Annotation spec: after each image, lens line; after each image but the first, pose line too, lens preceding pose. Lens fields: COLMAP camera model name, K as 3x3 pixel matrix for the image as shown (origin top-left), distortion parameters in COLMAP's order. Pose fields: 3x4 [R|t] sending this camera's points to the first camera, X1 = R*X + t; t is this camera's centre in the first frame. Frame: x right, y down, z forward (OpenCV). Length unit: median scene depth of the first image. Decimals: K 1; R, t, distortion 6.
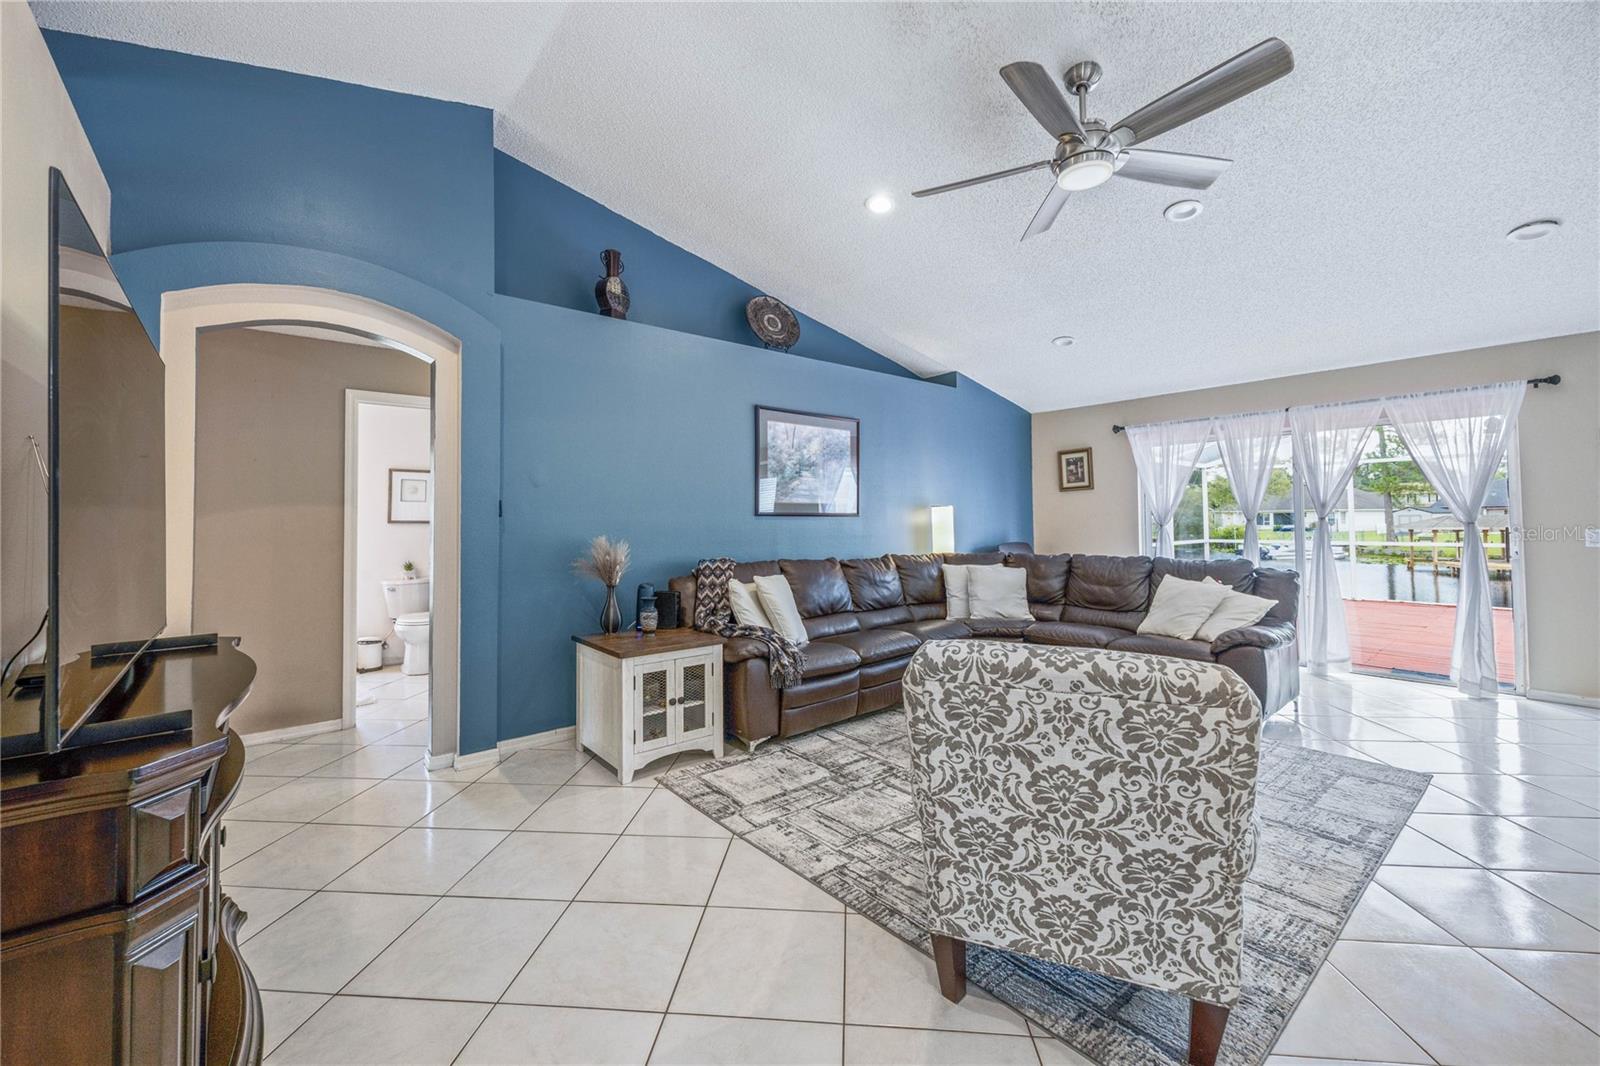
lens RADIAL K [[624.7, 0, 794.8], [0, 624.7, 504.8], [0, 0, 1]] dist [-0.000659, 0.000057]
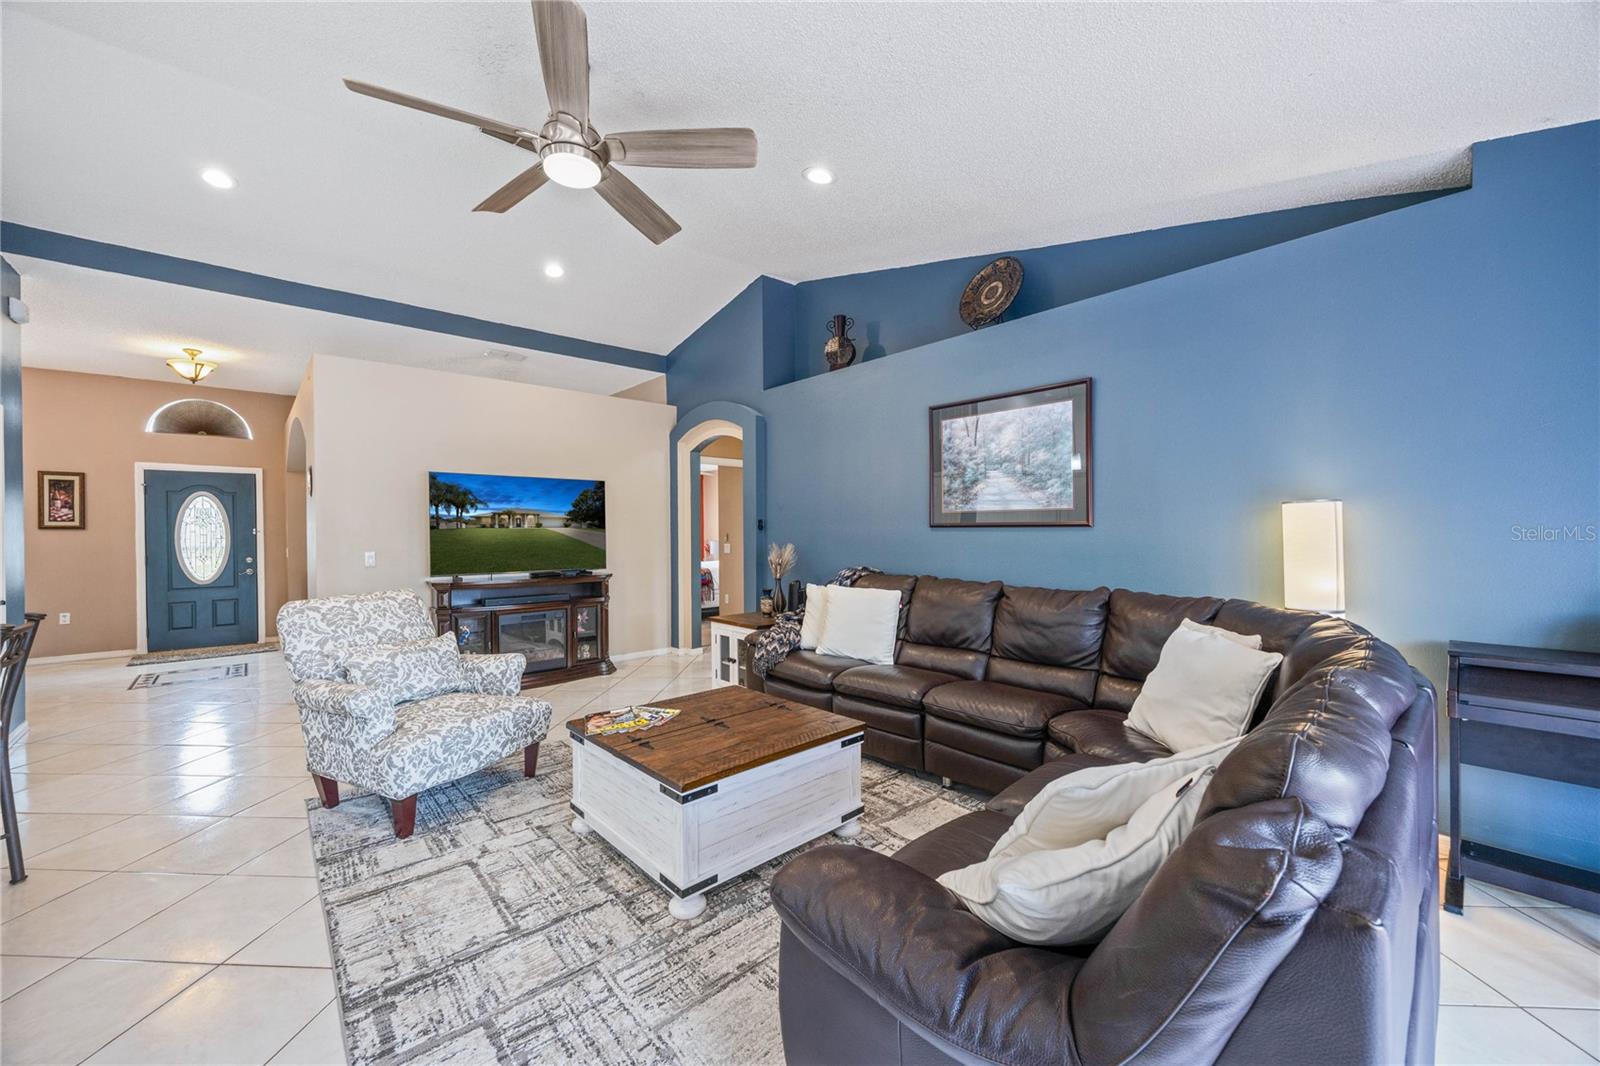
lens RADIAL K [[618.3, 0, 800.0], [0, 618.3, 533.0], [0, 0, 1]] dist [0.000617, 0.000061]
pose [[0.046785, 0.007827, -0.998874, 0.839459], [0.029219, 0.999531, 0.009200, 0.012038], [0.998478, -0.029617, 0.046534, 0.757761]]
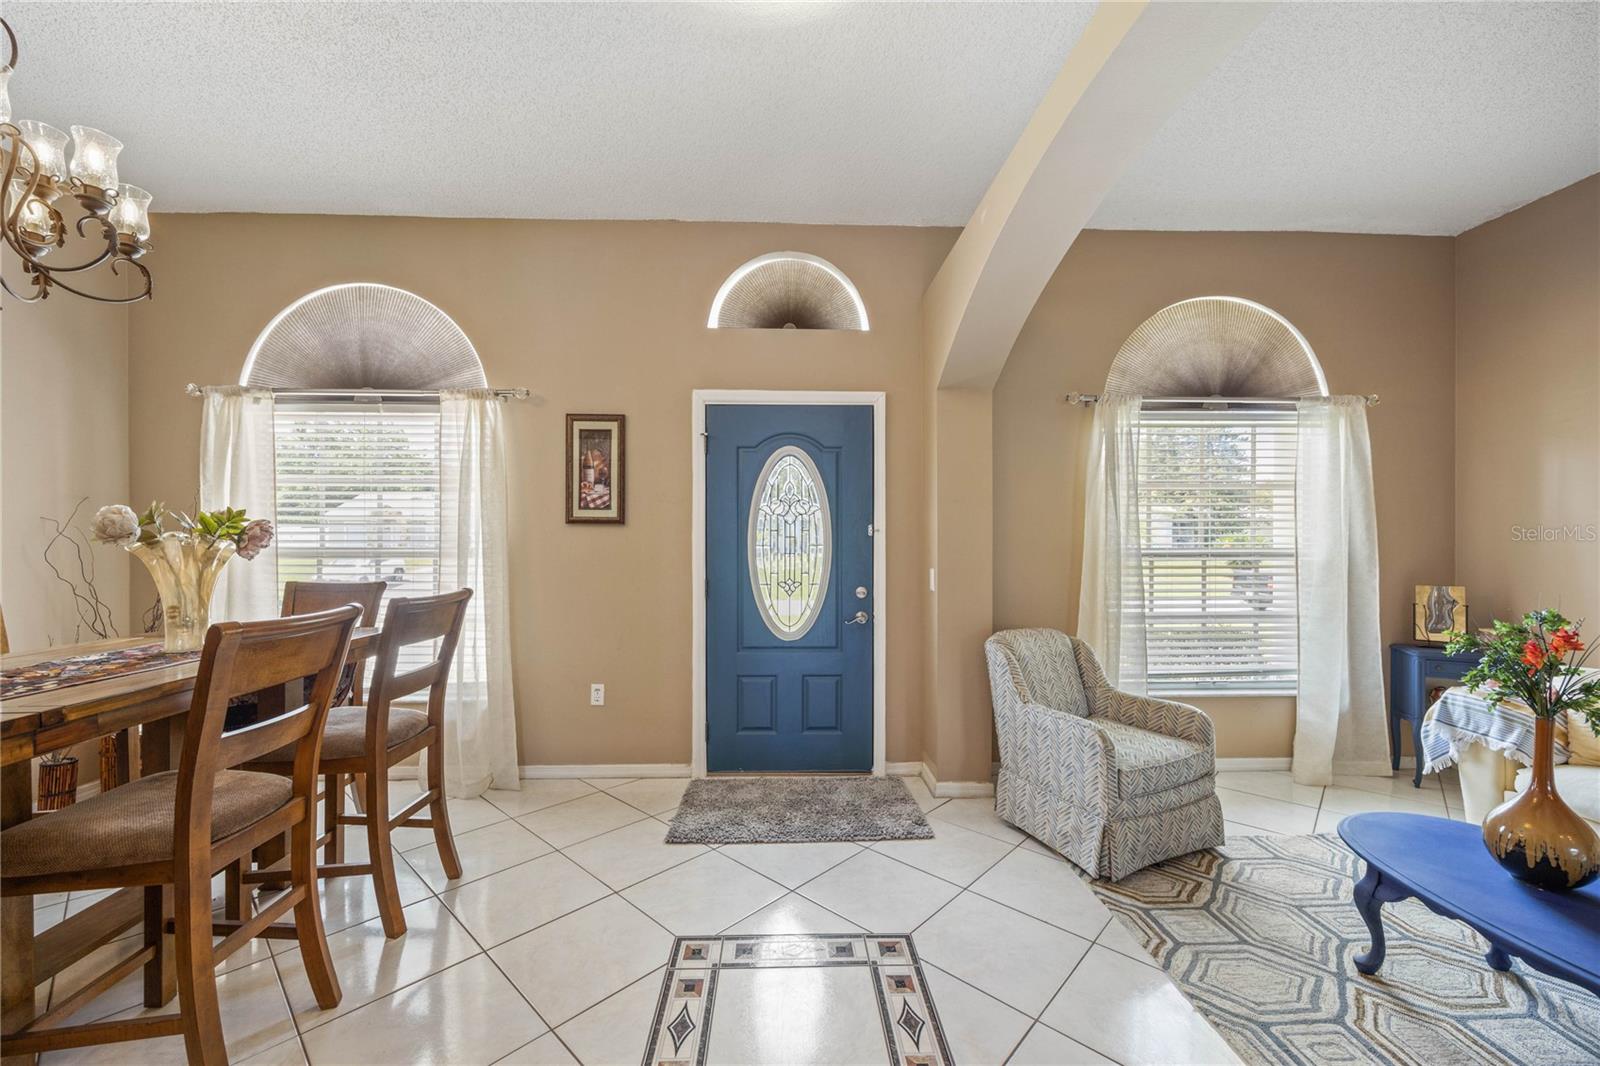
lens RADIAL K [[618.3, 0, 800.0], [0, 618.3, 533.0], [0, 0, 1]] dist [0.000617, 0.000061]
pose [[-0.622176, -0.000265, -0.782878, 0.438194], [0.018404, 0.999719, -0.014964, 0.004884], [0.782661, -0.023719, -0.621996, 0.393172]]
